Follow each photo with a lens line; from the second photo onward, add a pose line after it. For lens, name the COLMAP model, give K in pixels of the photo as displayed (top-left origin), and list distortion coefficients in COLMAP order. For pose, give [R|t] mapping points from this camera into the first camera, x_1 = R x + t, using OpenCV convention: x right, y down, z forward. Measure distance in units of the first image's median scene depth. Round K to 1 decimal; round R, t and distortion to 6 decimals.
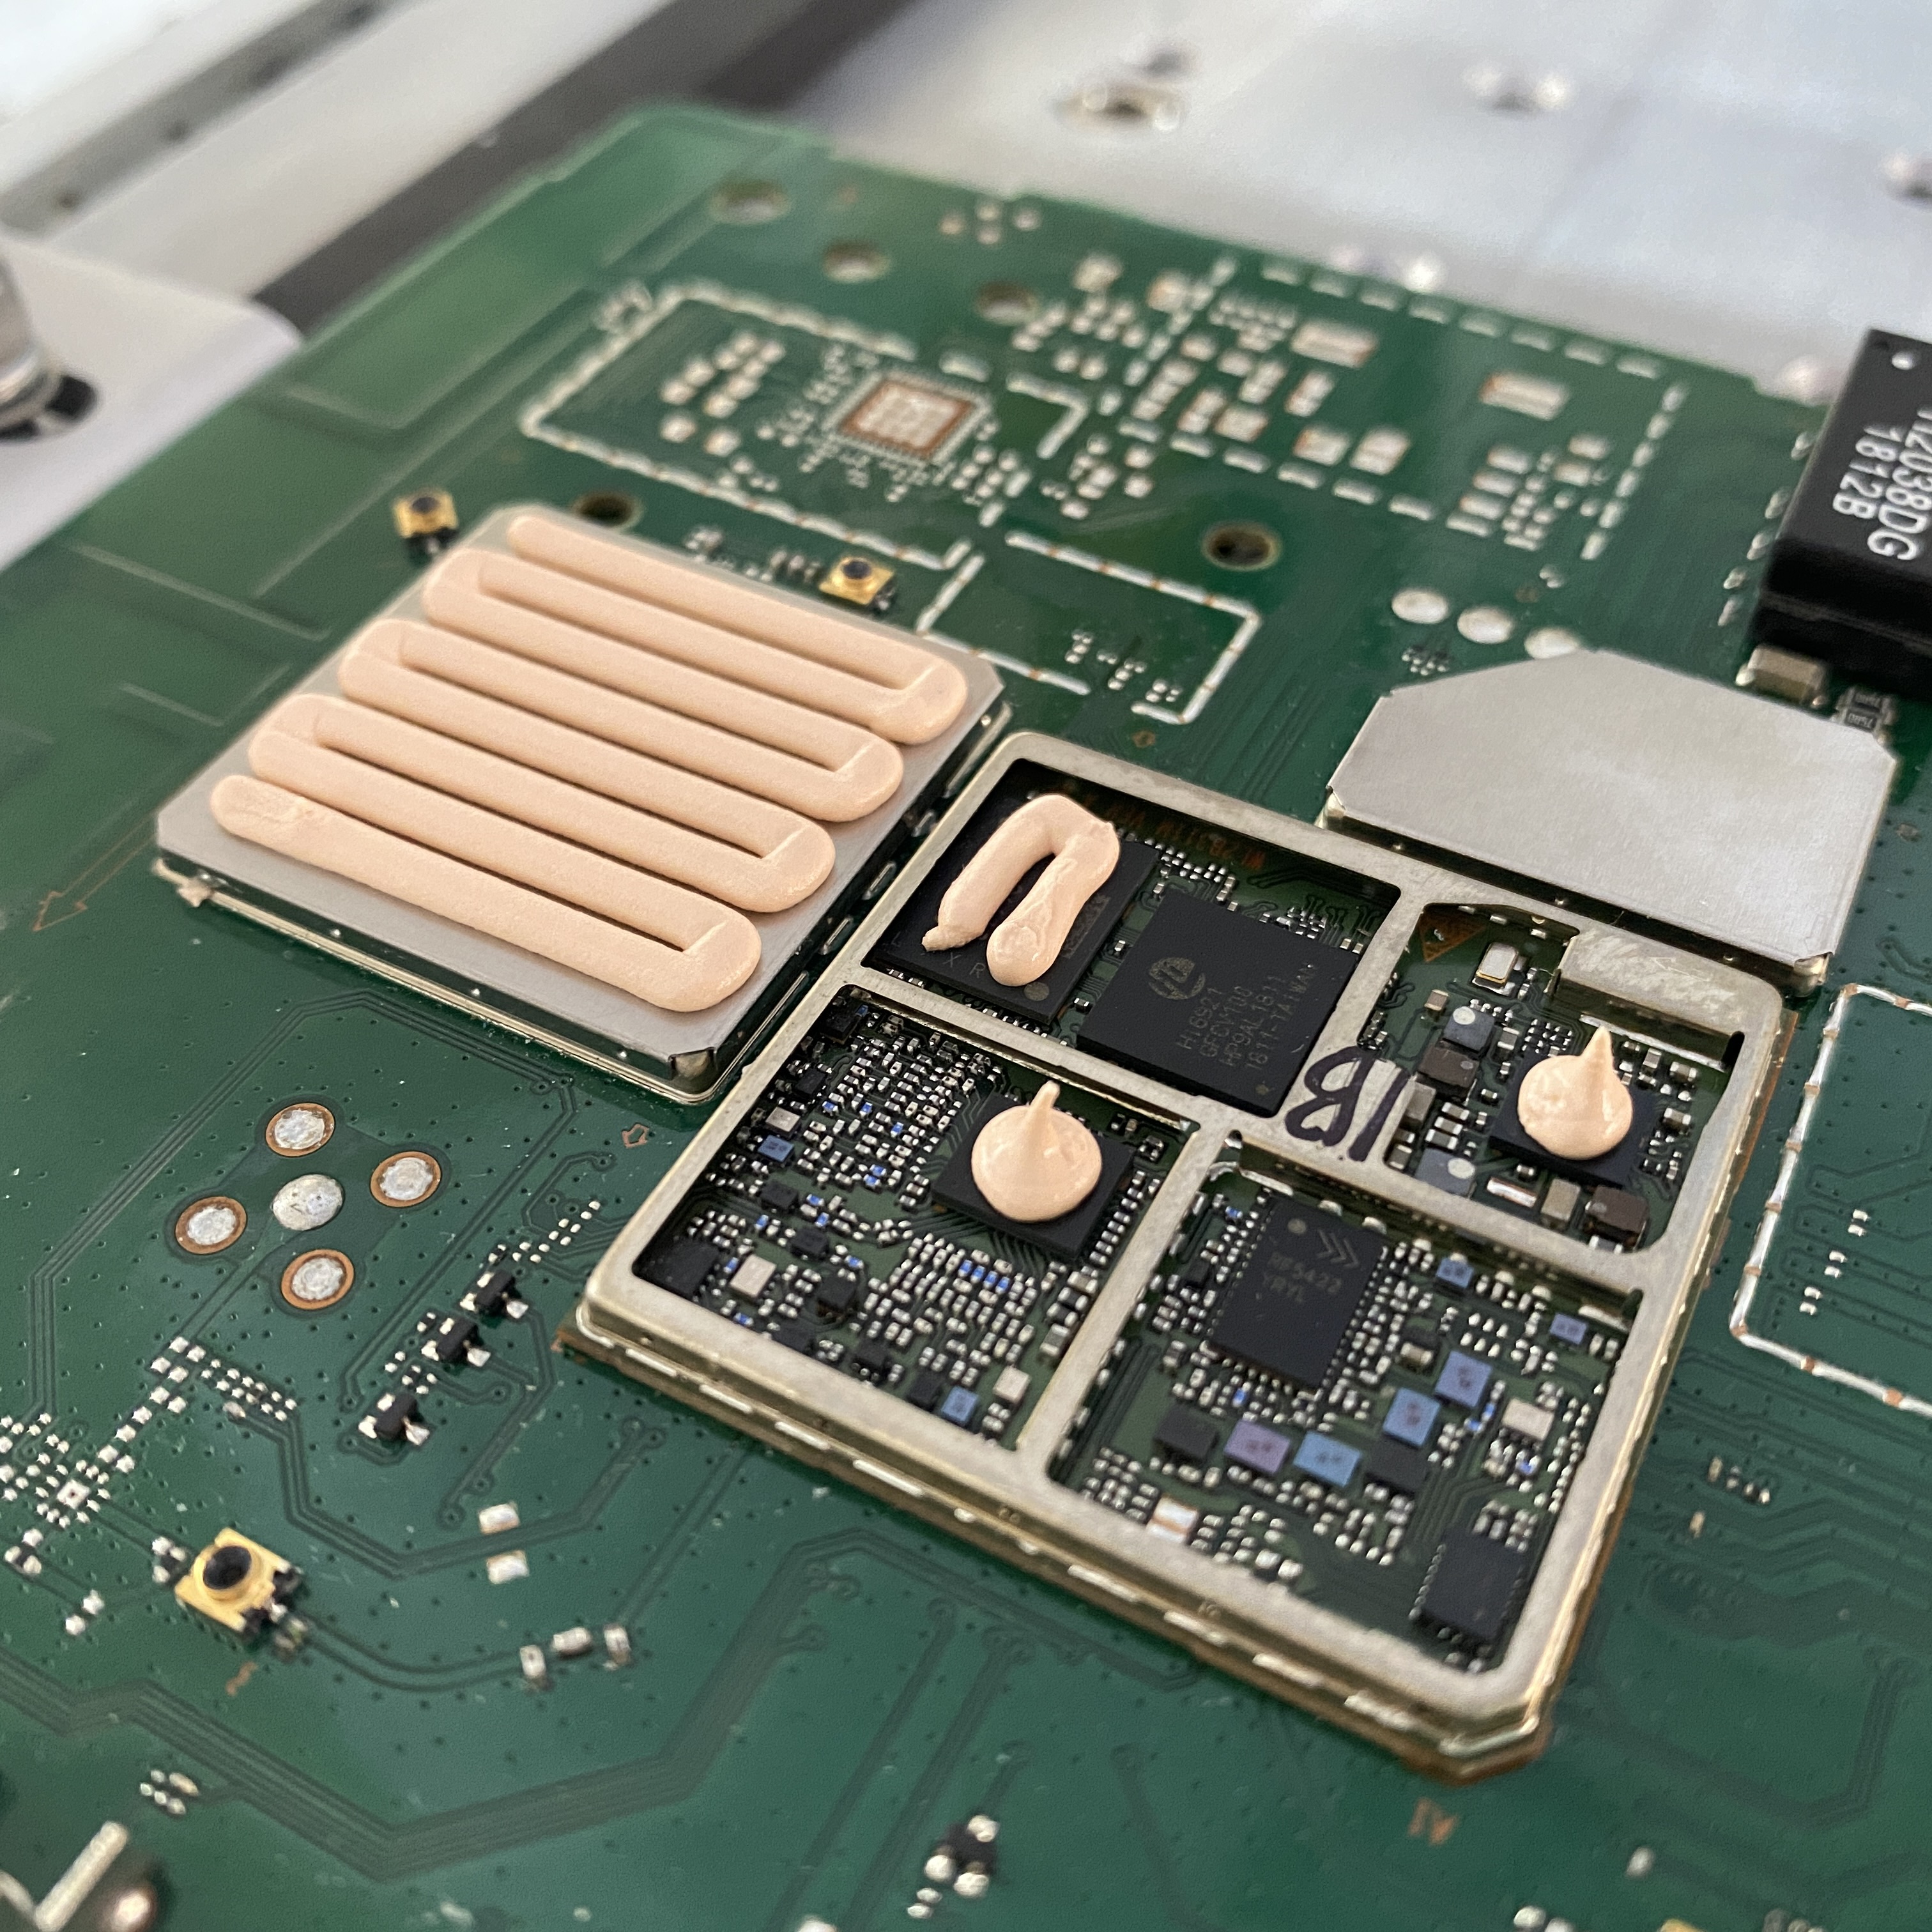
lens RADIAL K [[2034.6, 0, 966.0], [0, 2034.6, 966.0], [0, 0, 1]] dist [0.095303, -0.364025]
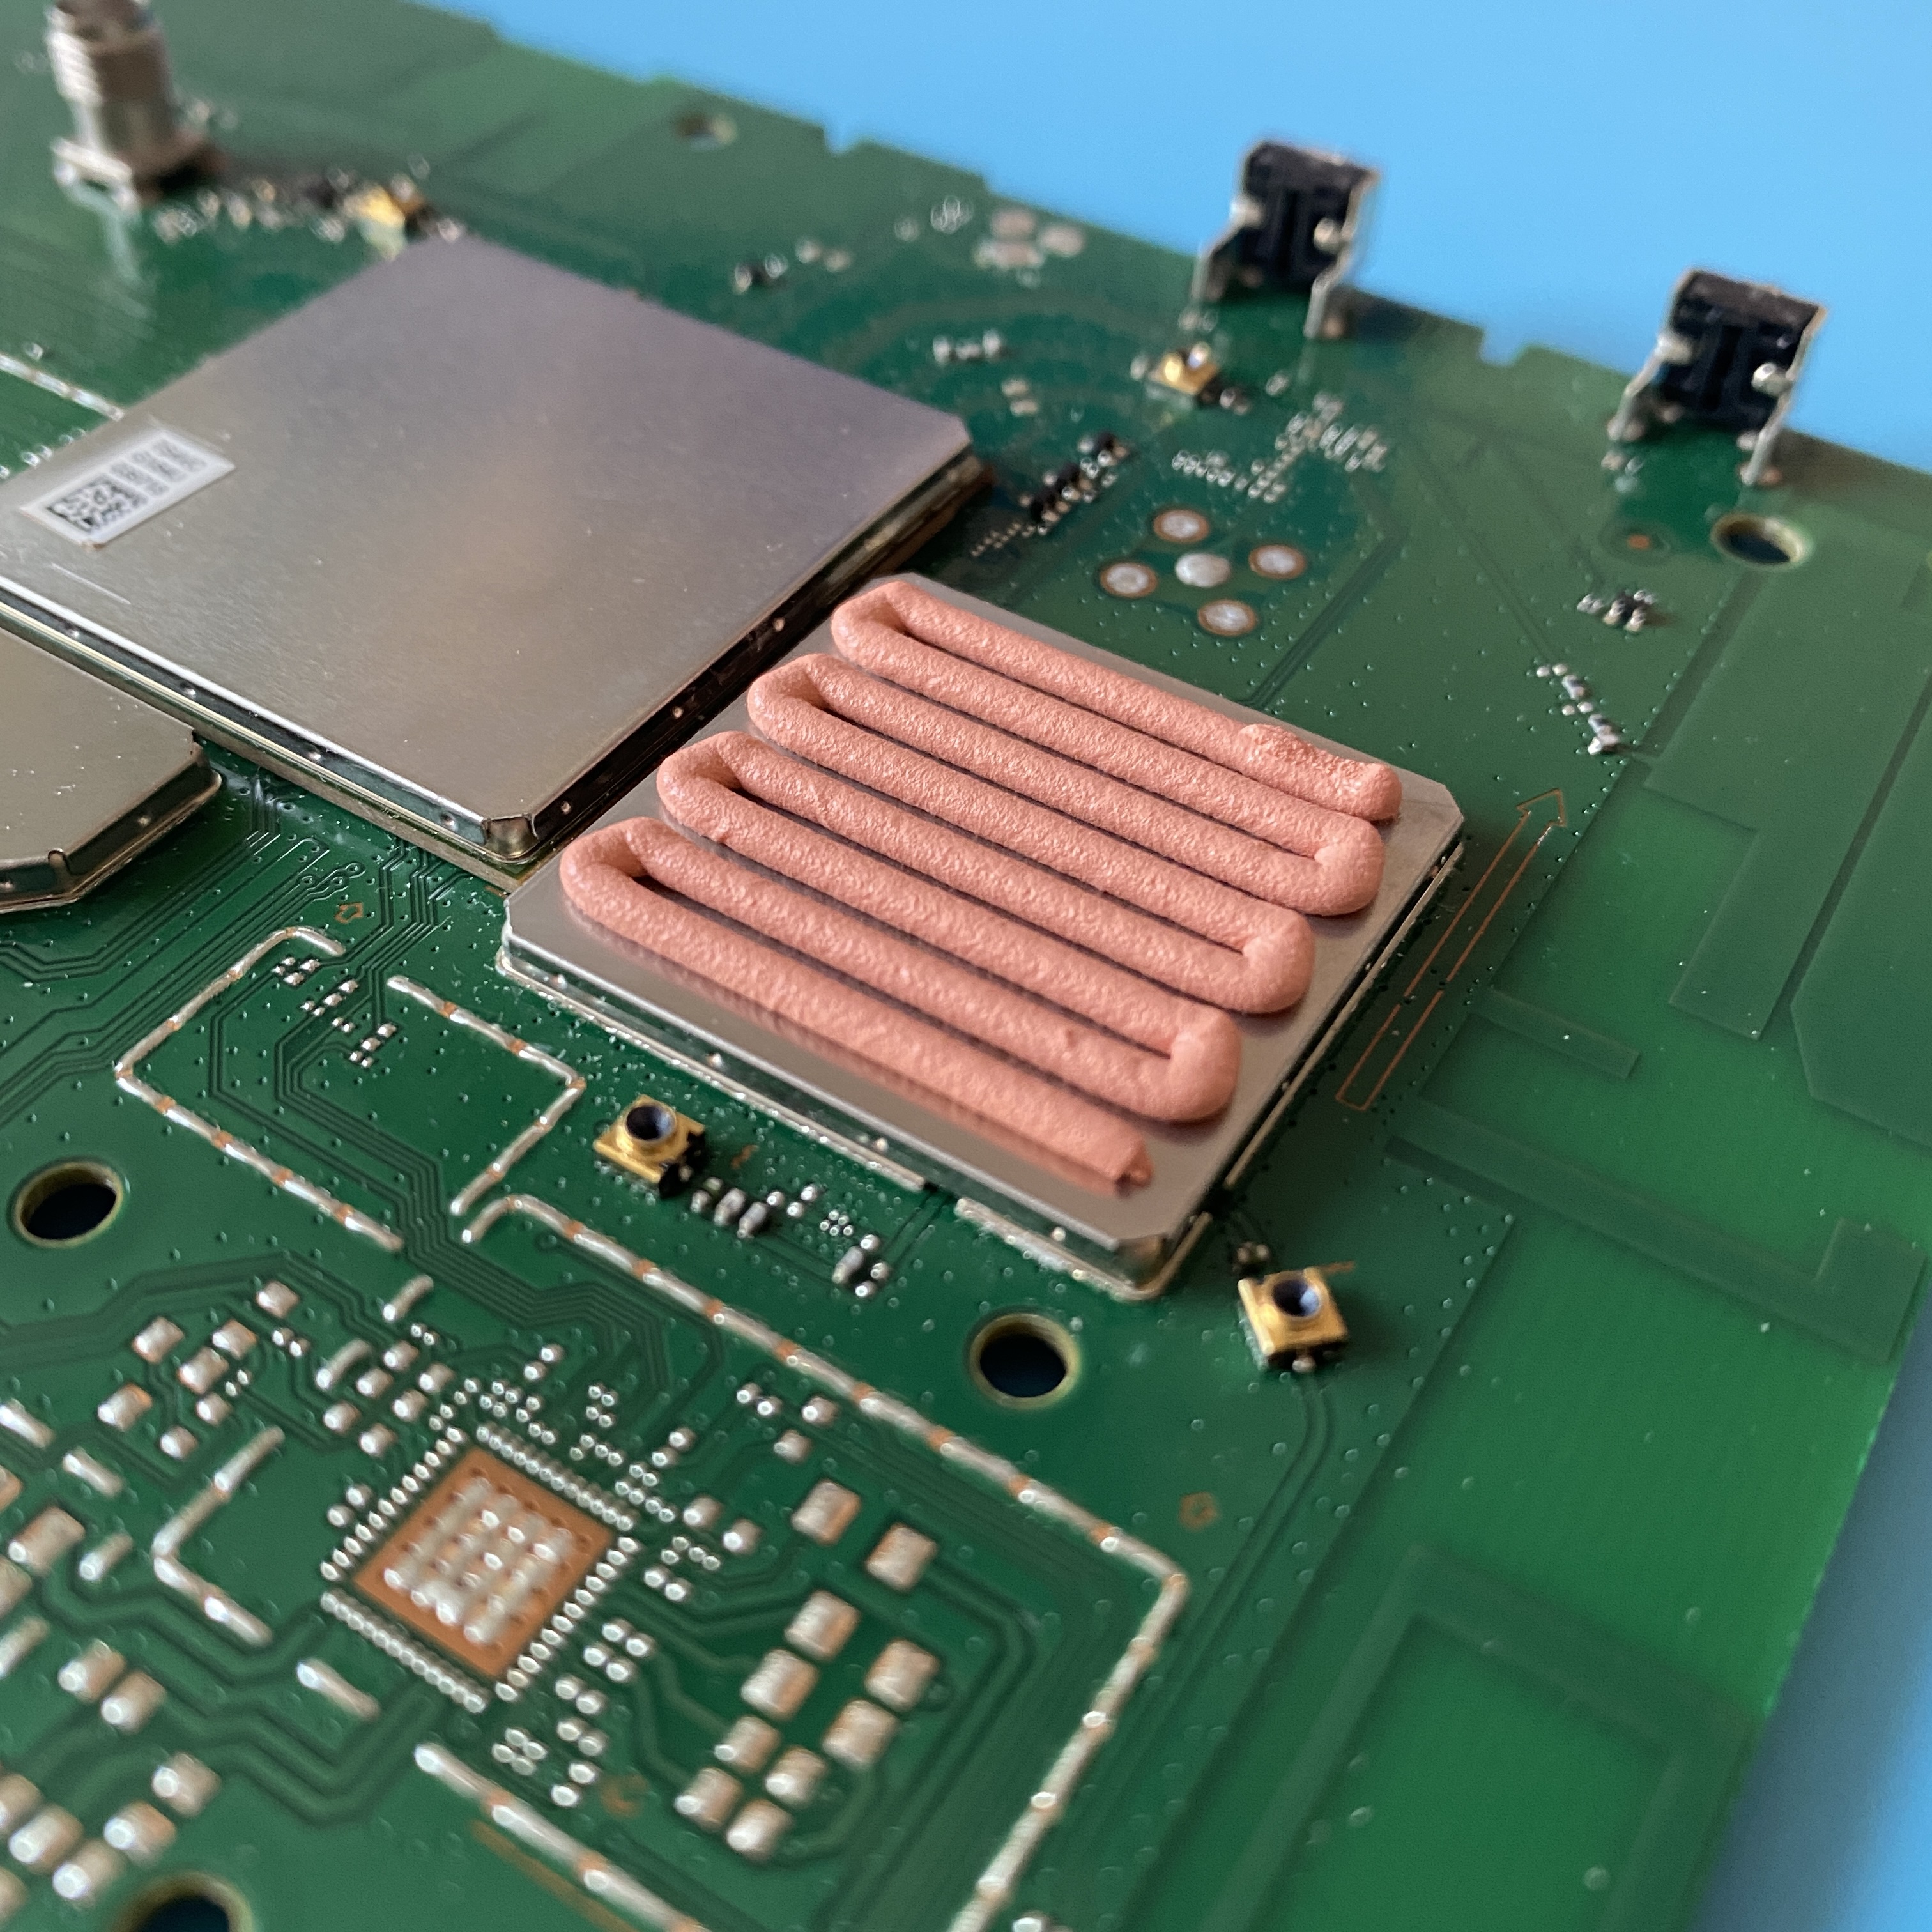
lens RADIAL K [[2050.0, 0, 966.0], [0, 2050.0, 966.0], [0, 0, 1]] dist [0.125222, -0.522507]
pose [[-0.996910, -0.068424, 0.038587, -0.171450], [0.044383, -0.085314, 0.995365, -0.809655], [-0.064815, 0.994002, 0.088087, 0.800060]]
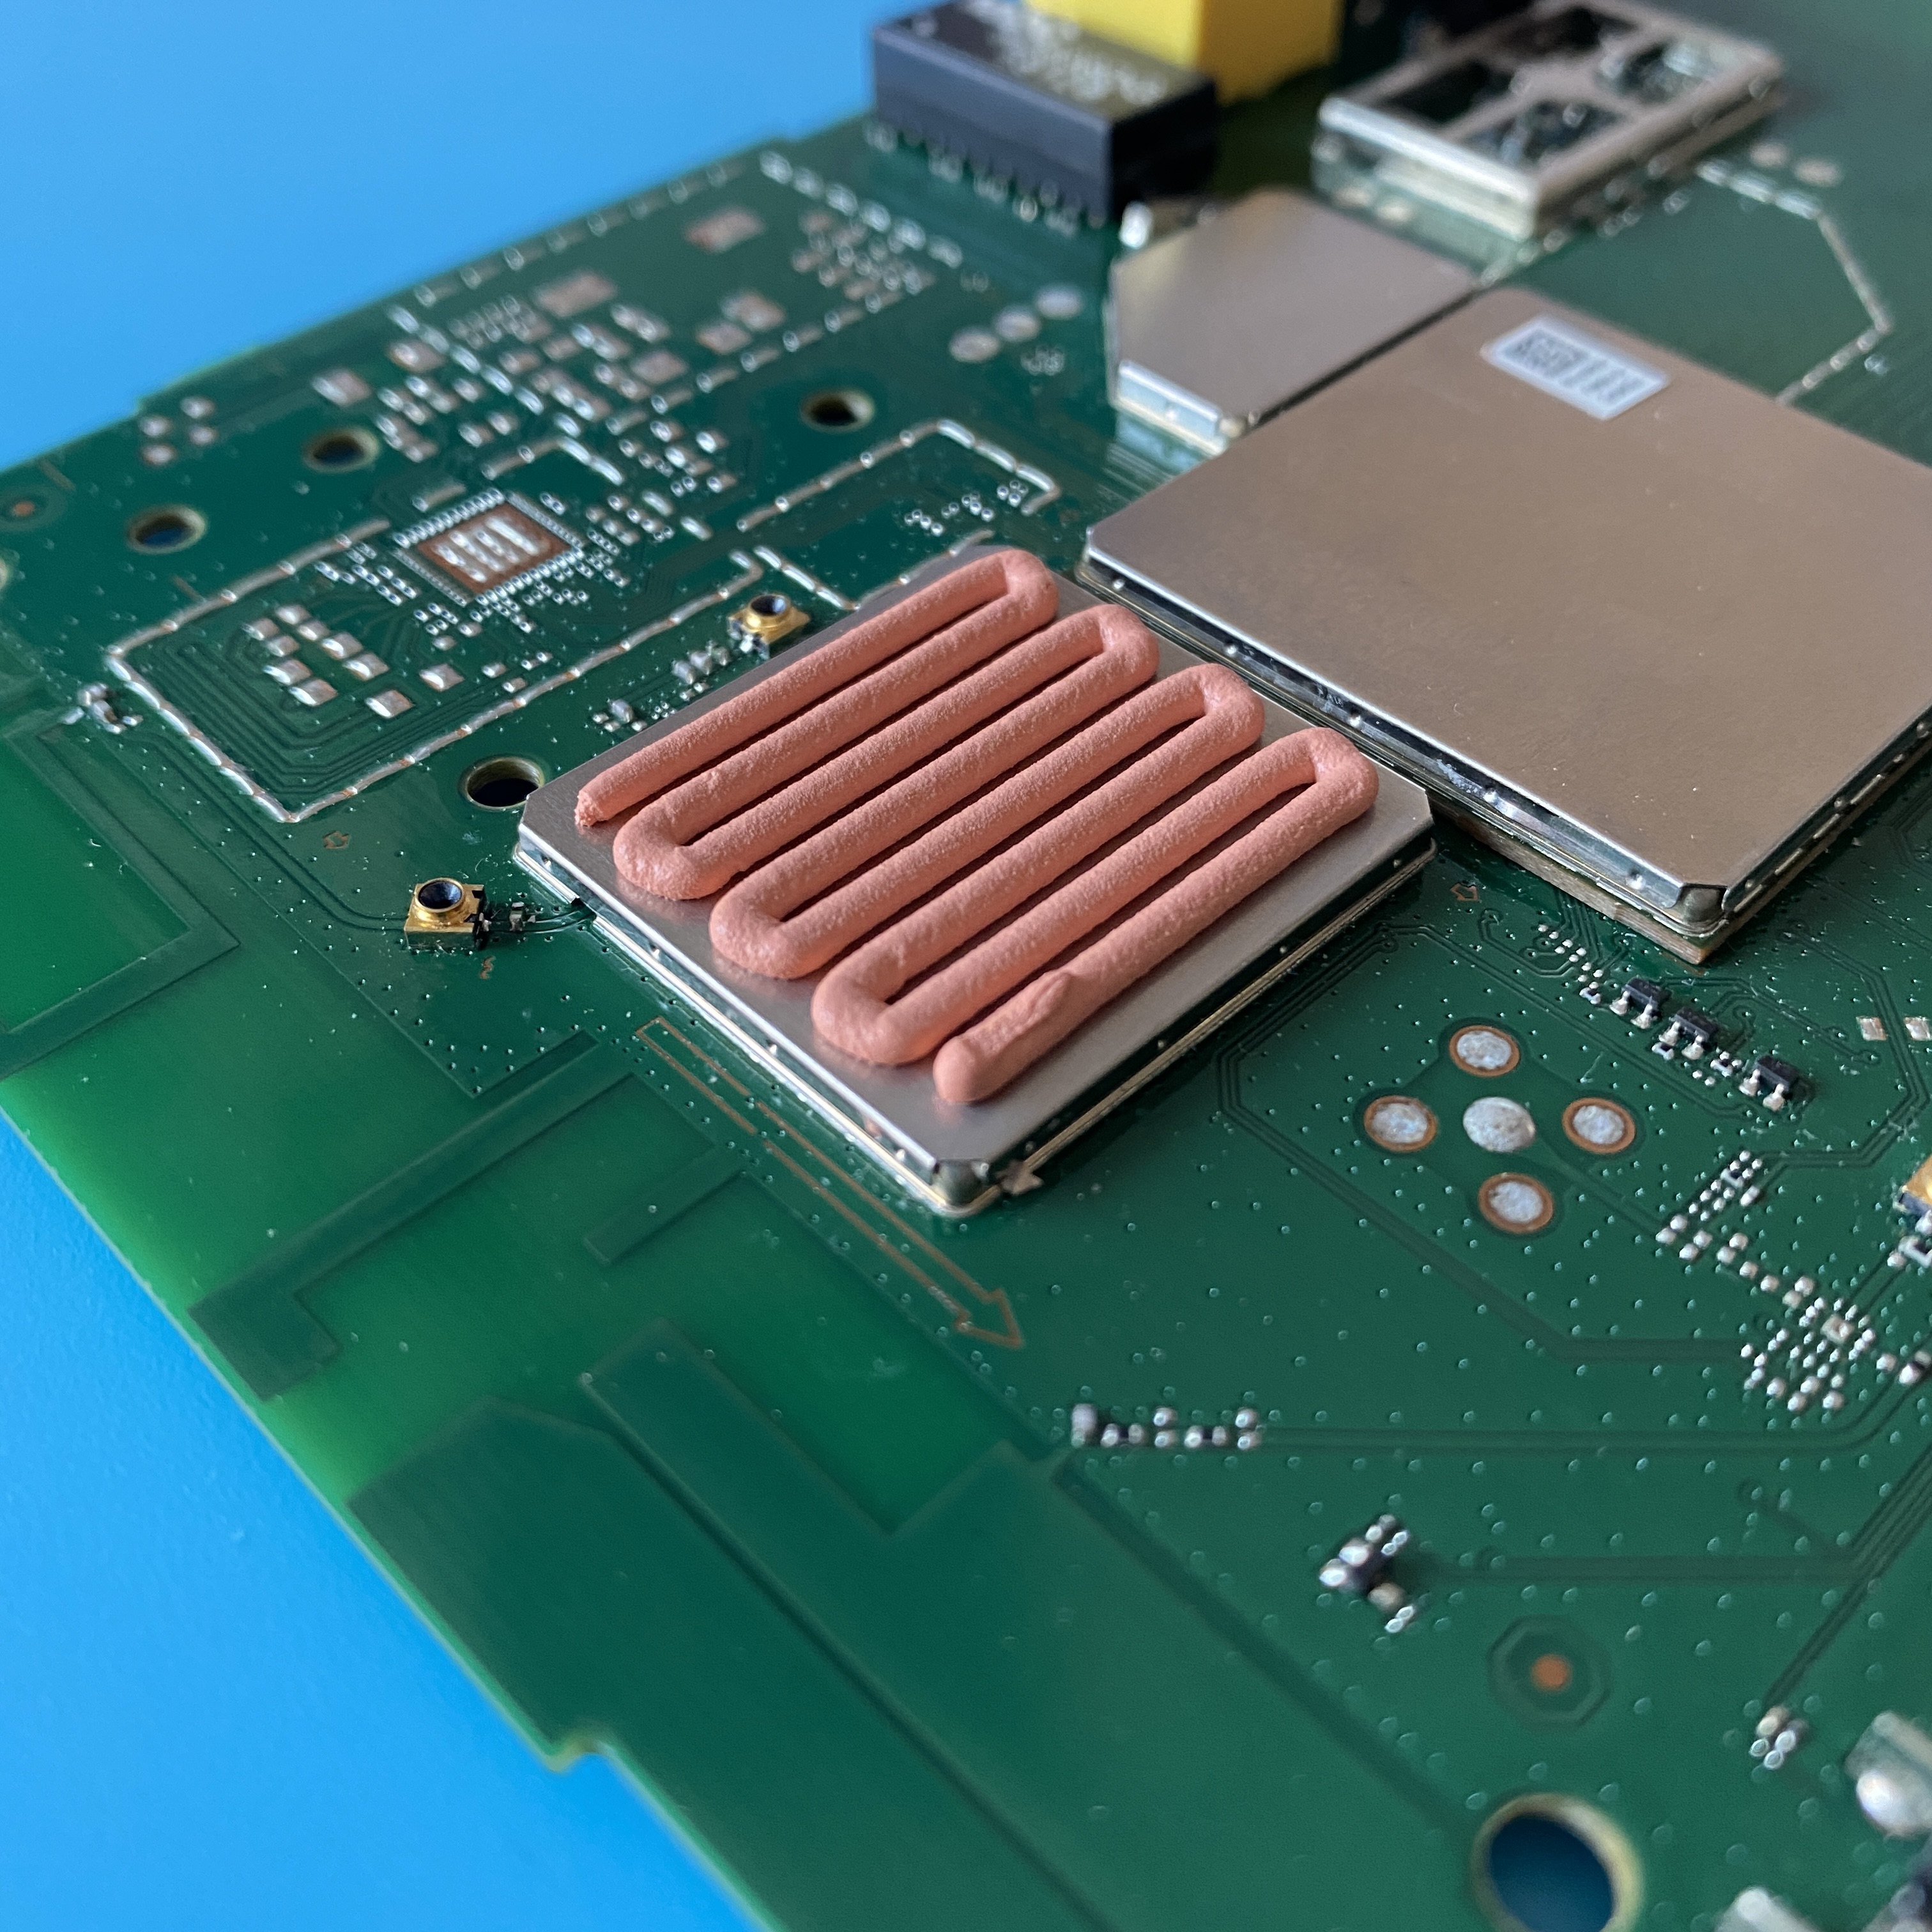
lens RADIAL K [[2057.6, 0, 966.0], [0, 2057.6, 966.0], [0, 0, 1]] dist [0.105760, -0.465078]
pose [[0.310232, -0.681382, 0.662929, -0.702154], [0.710667, 0.629397, 0.314344, -0.295336], [-0.631434, 0.373602, 0.679494, 0.326897]]
